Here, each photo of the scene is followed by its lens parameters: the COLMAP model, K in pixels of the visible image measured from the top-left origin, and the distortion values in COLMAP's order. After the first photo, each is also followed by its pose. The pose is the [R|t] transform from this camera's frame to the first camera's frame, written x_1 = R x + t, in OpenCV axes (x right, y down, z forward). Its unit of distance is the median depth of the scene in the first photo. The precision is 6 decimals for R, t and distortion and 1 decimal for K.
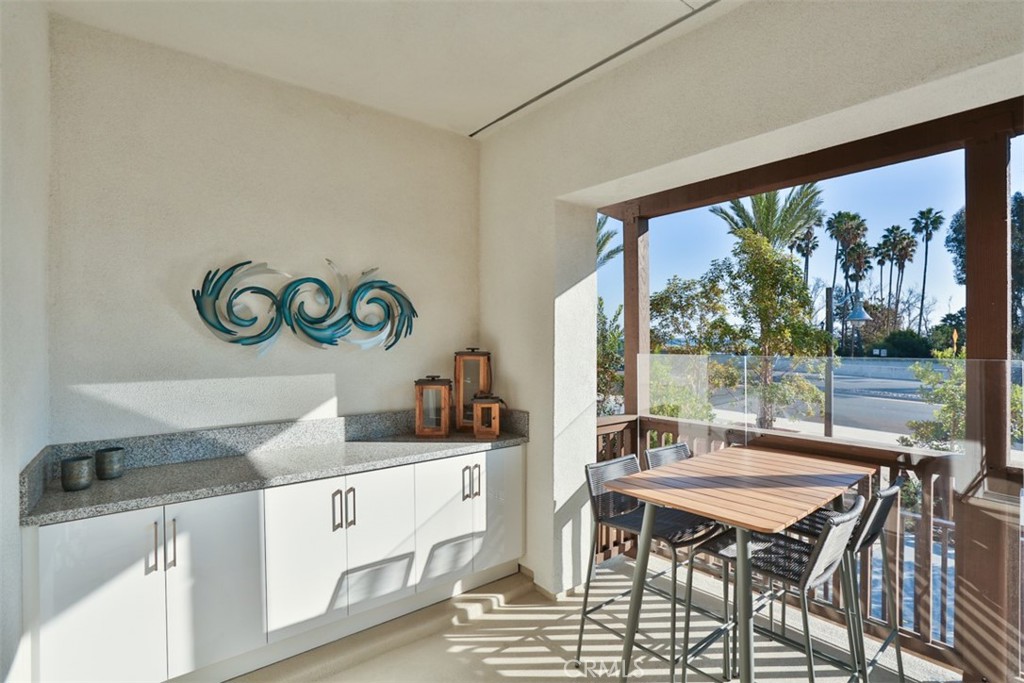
lens RADIAL K [[511.3, 0, 512.4], [0, 511.3, 336.5], [0, 0, 1]] dist [-0.091956, 0.047457]
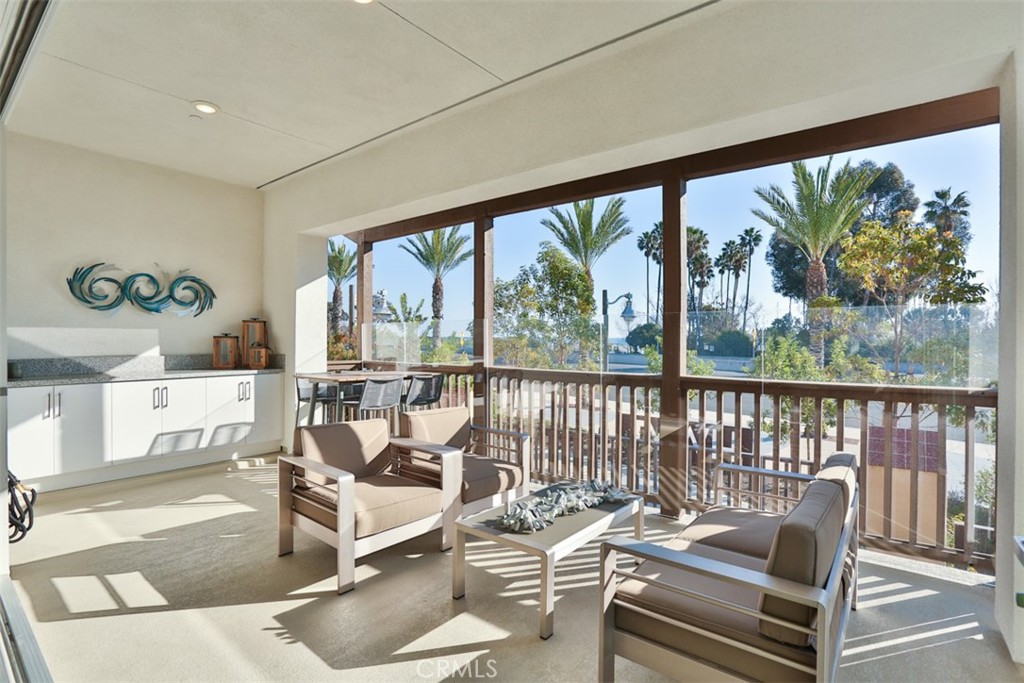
lens RADIAL K [[500.8, 0, 512.2], [0, 500.8, 333.0], [0, 0, 1]] dist [-0.059839, 0.014471]
pose [[0.974557, 0.009581, 0.223936, 0.410400], [-0.009119, 0.999954, -0.003096, 0.073090], [-0.223955, 0.000975, 0.974599, -0.807307]]
